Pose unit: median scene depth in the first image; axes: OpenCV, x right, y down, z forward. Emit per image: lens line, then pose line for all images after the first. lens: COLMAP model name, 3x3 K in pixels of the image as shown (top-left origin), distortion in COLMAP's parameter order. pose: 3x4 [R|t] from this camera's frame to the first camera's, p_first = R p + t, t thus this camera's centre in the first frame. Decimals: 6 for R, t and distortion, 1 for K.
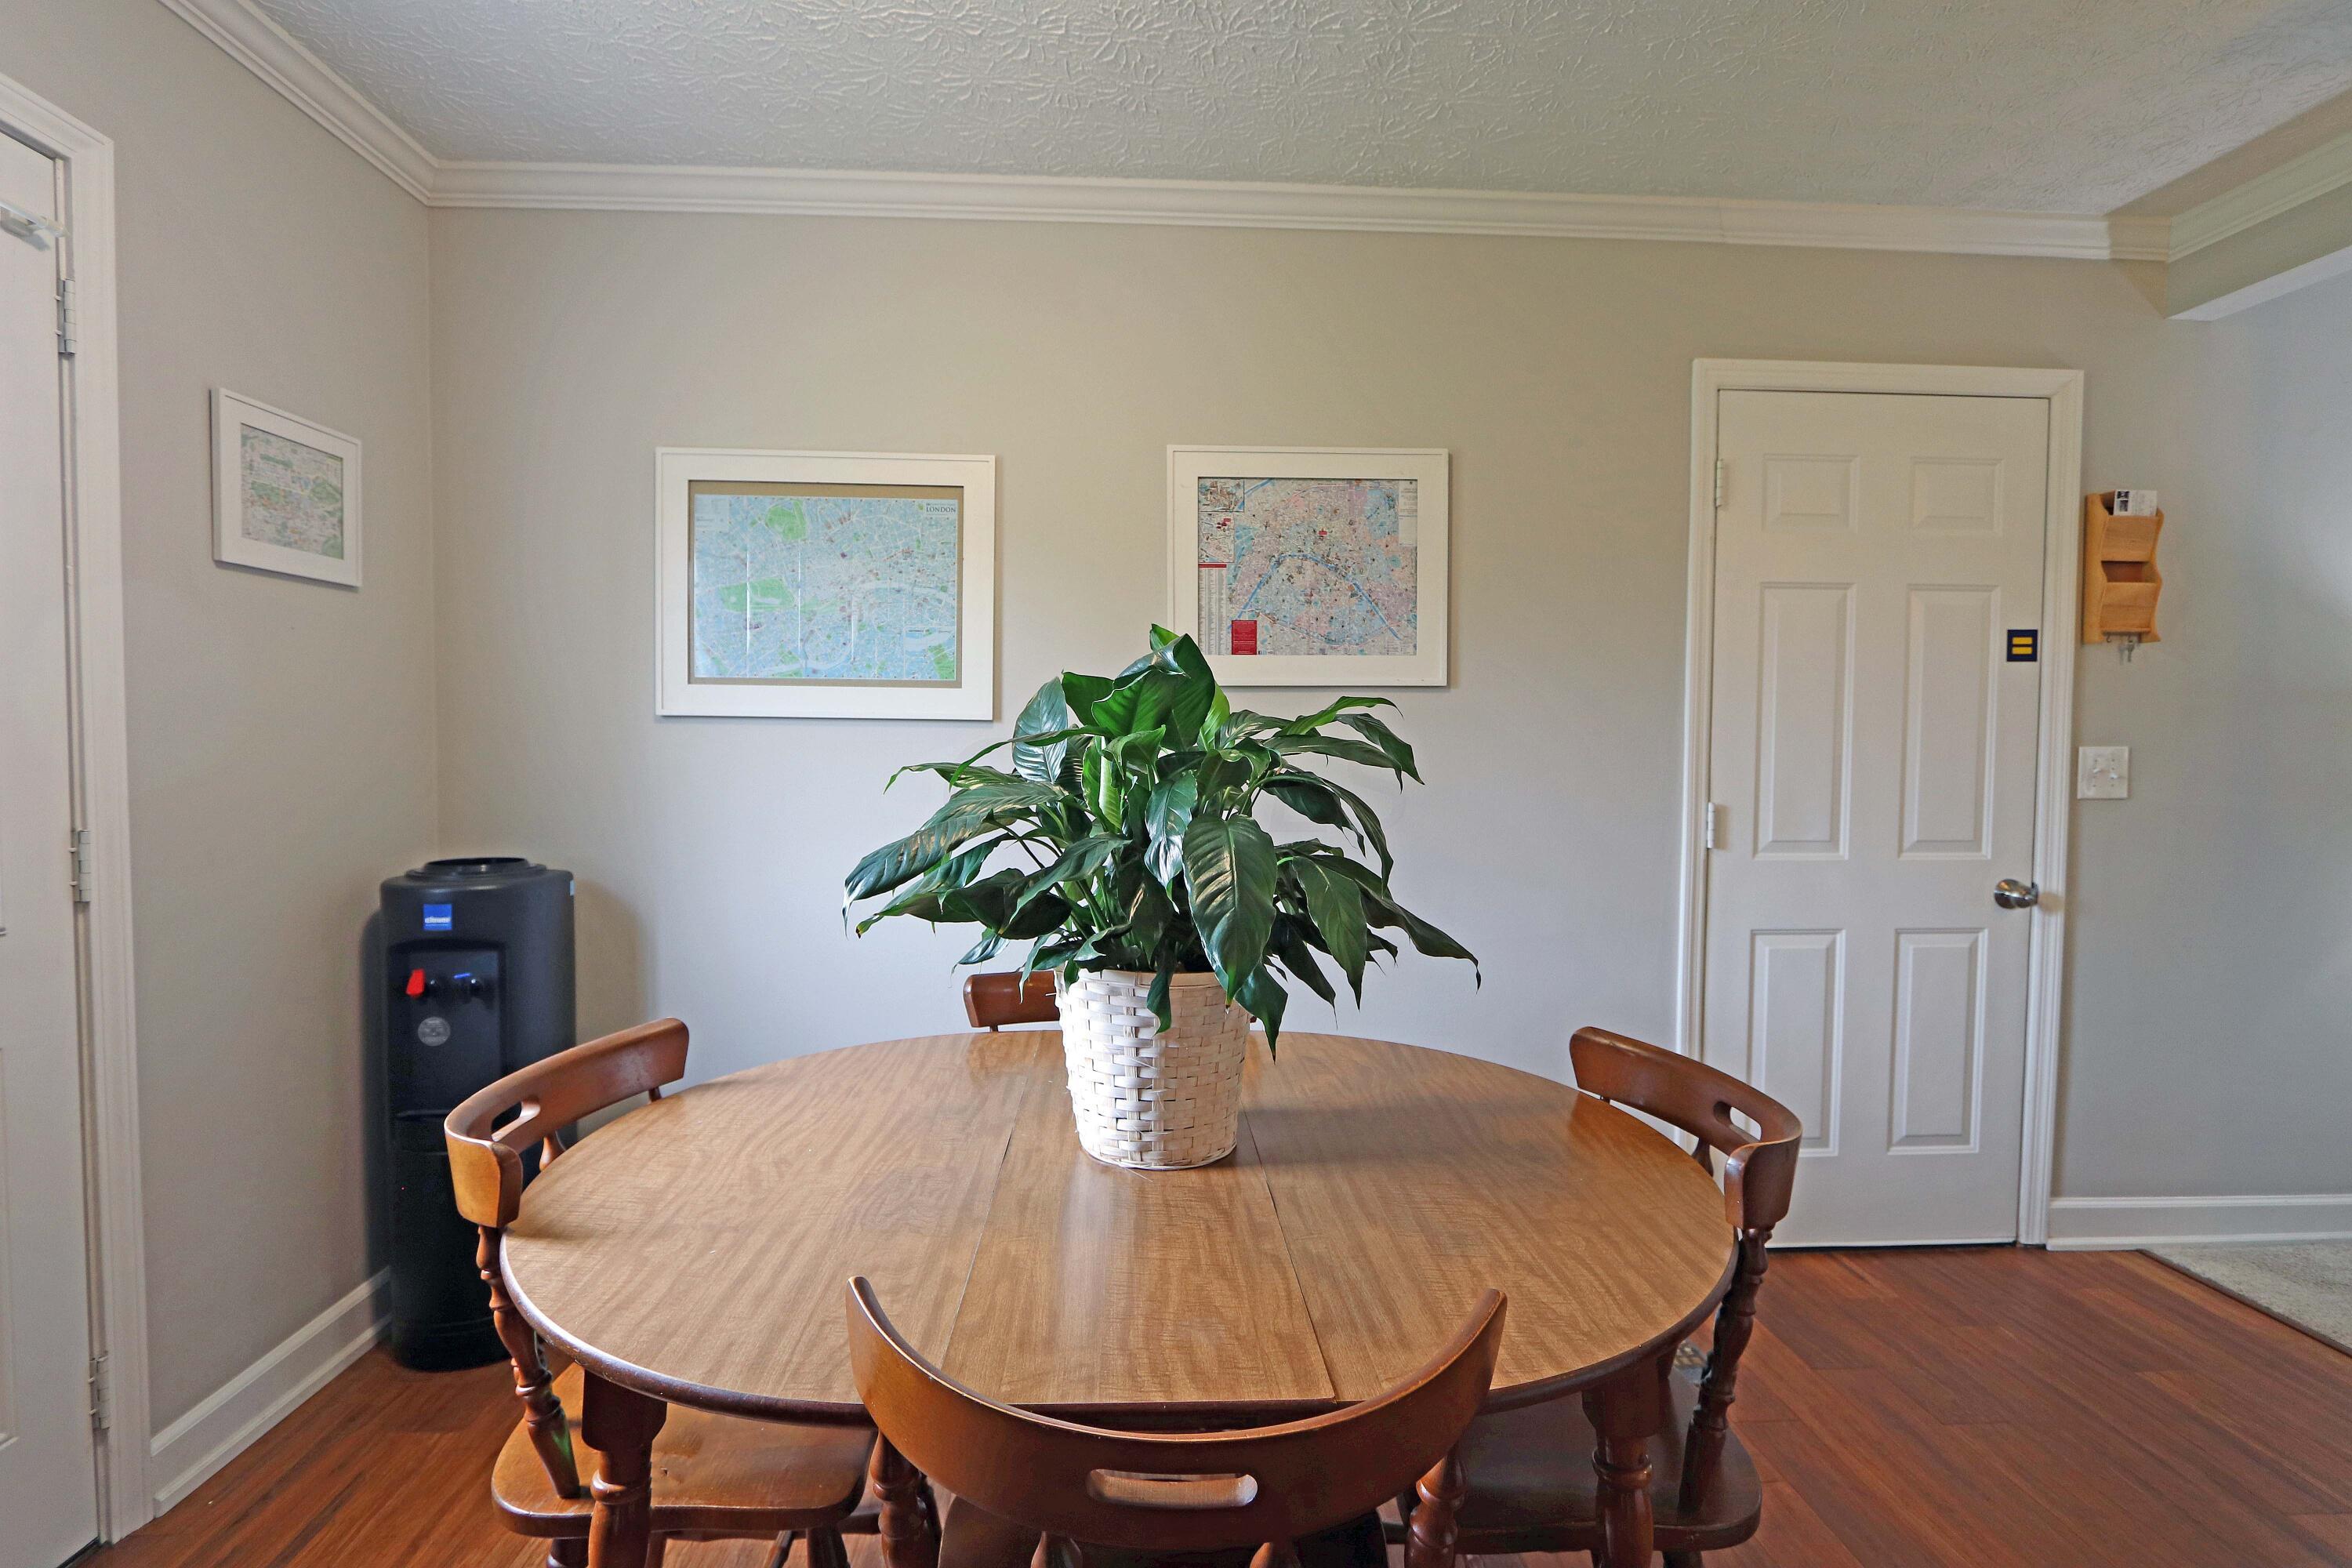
lens RADIAL K [[1091.1, 0, 1176.0], [0, 1091.1, 784.0], [0, 0, 1]] dist [-0.003015, -0.000602]
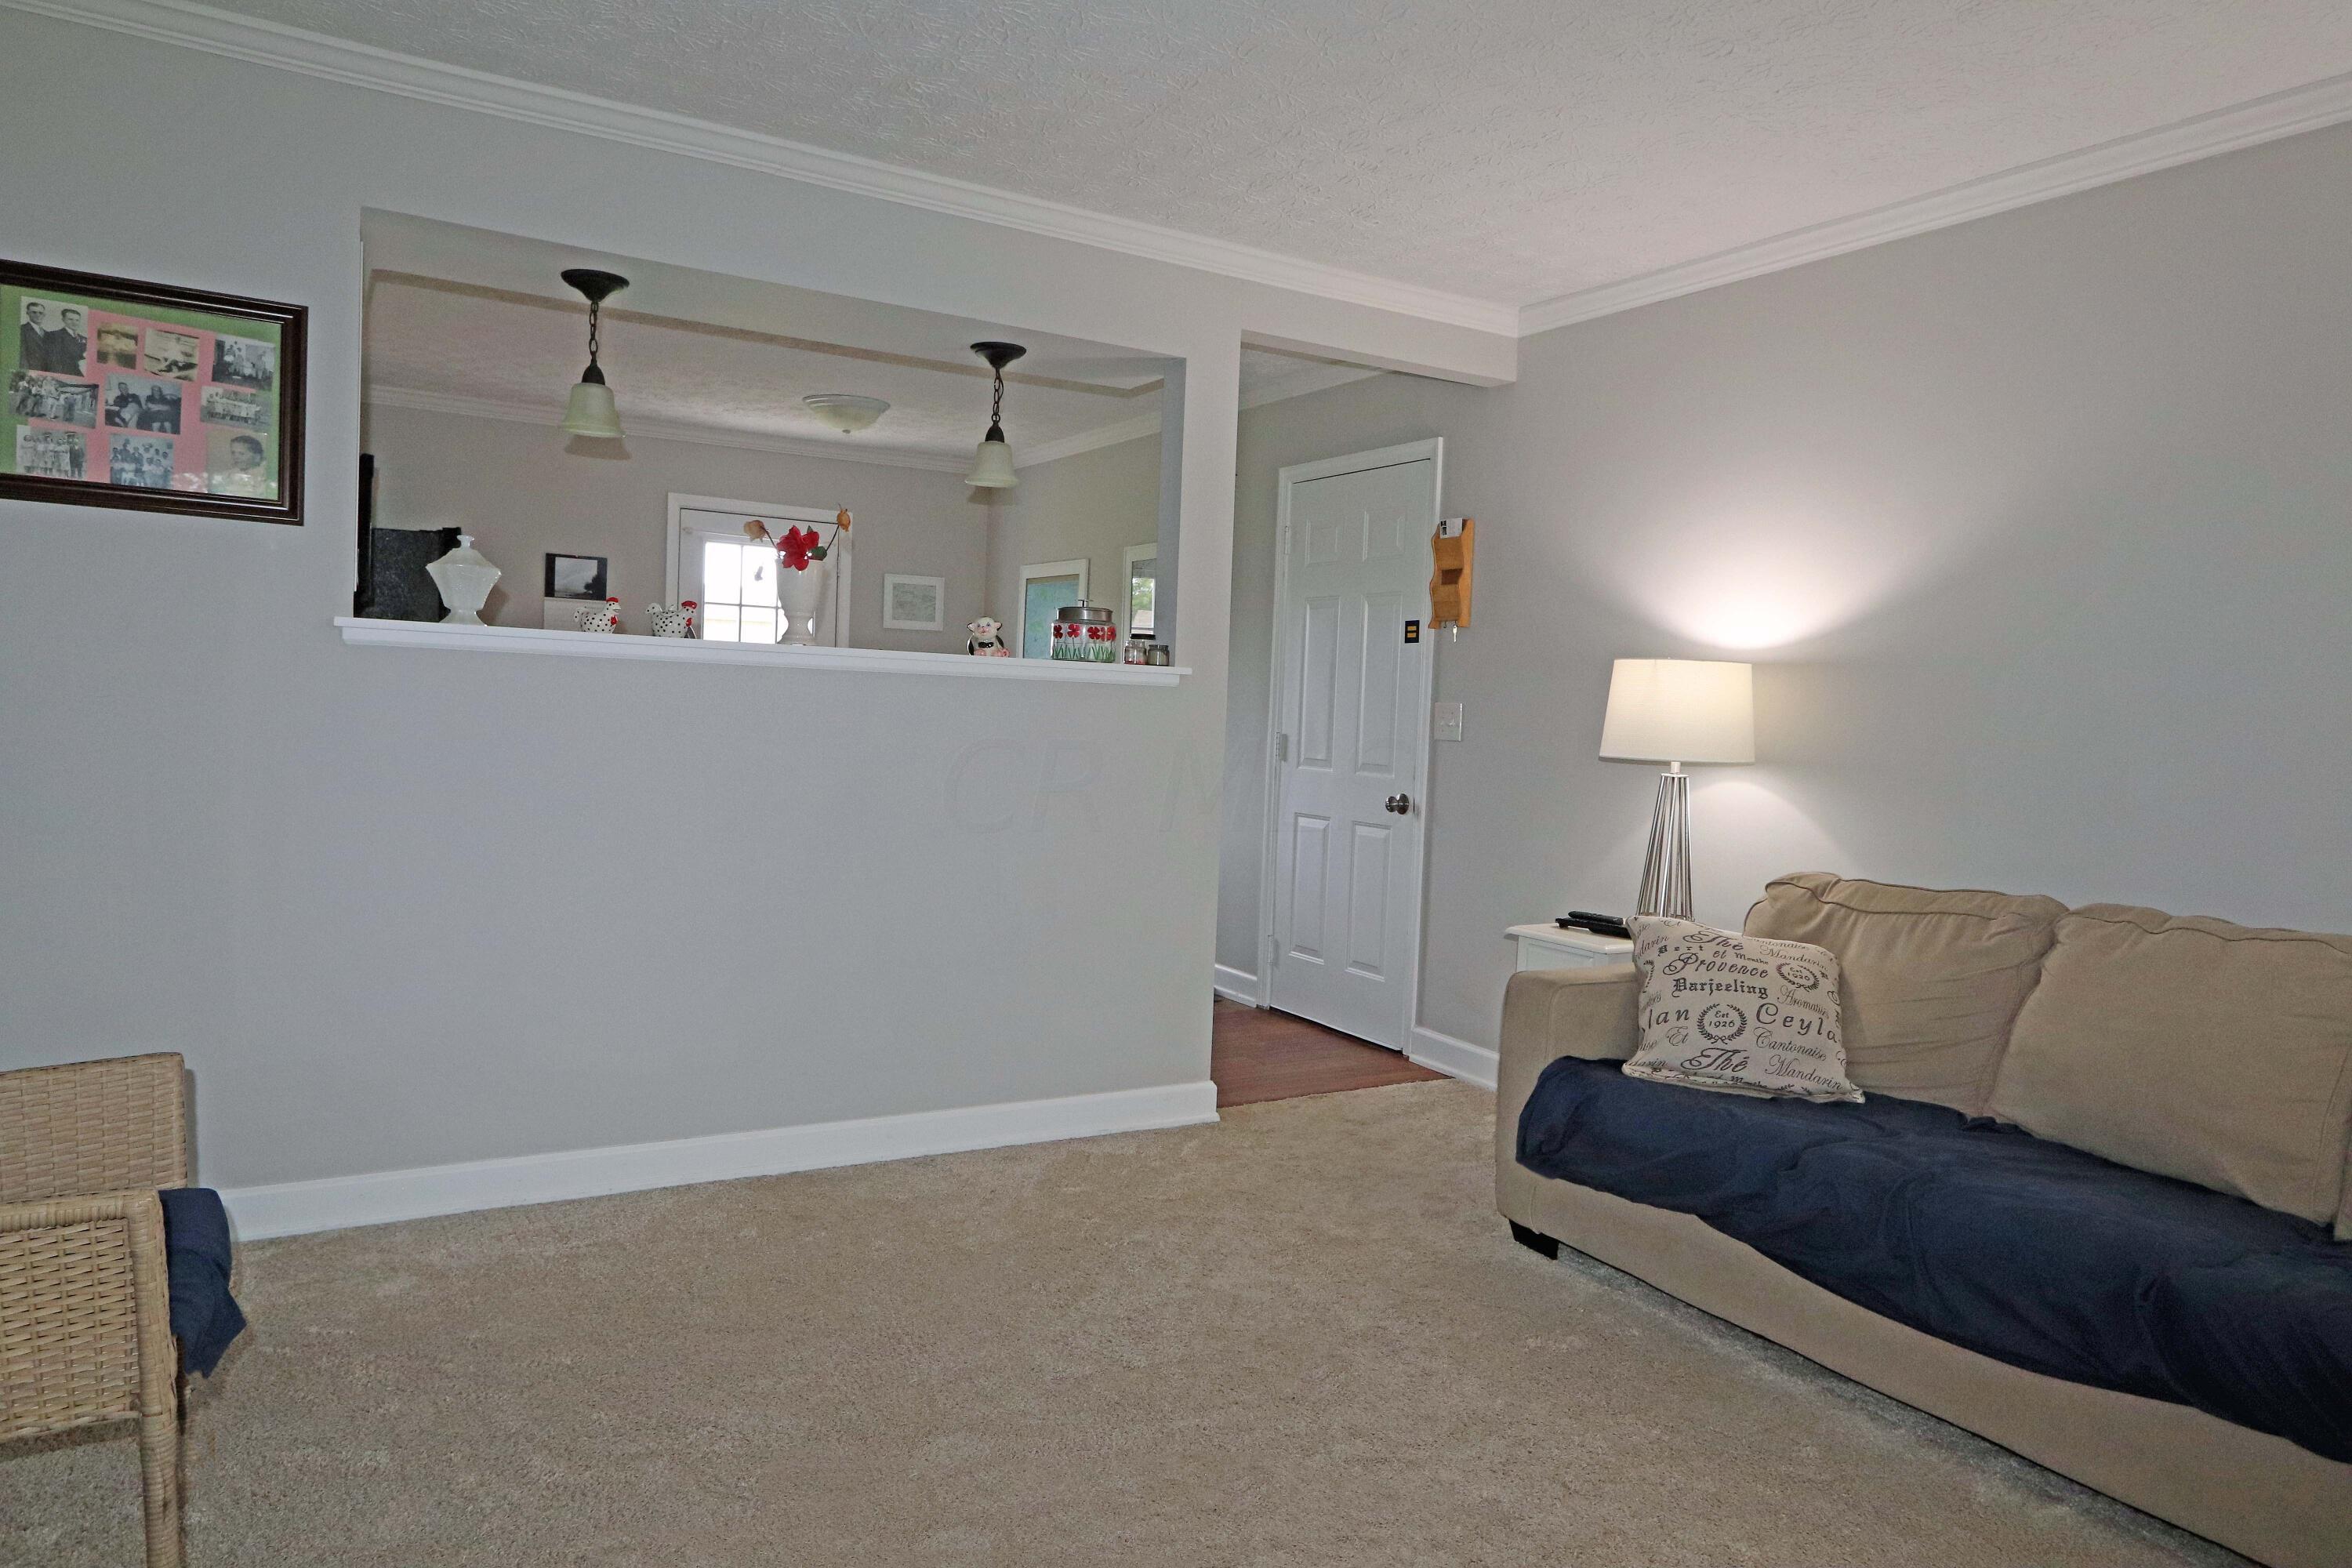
lens RADIAL K [[1497.4, 0, 1176.0], [0, 1497.4, 784.0], [0, 0, 1]] dist [-0.000034, -0.000012]
pose [[0.462057, 0.063706, -0.884559, 2.404306], [-0.076462, 0.996564, 0.031832, 0.035088], [0.883548, 0.052927, 0.465340, -0.191143]]
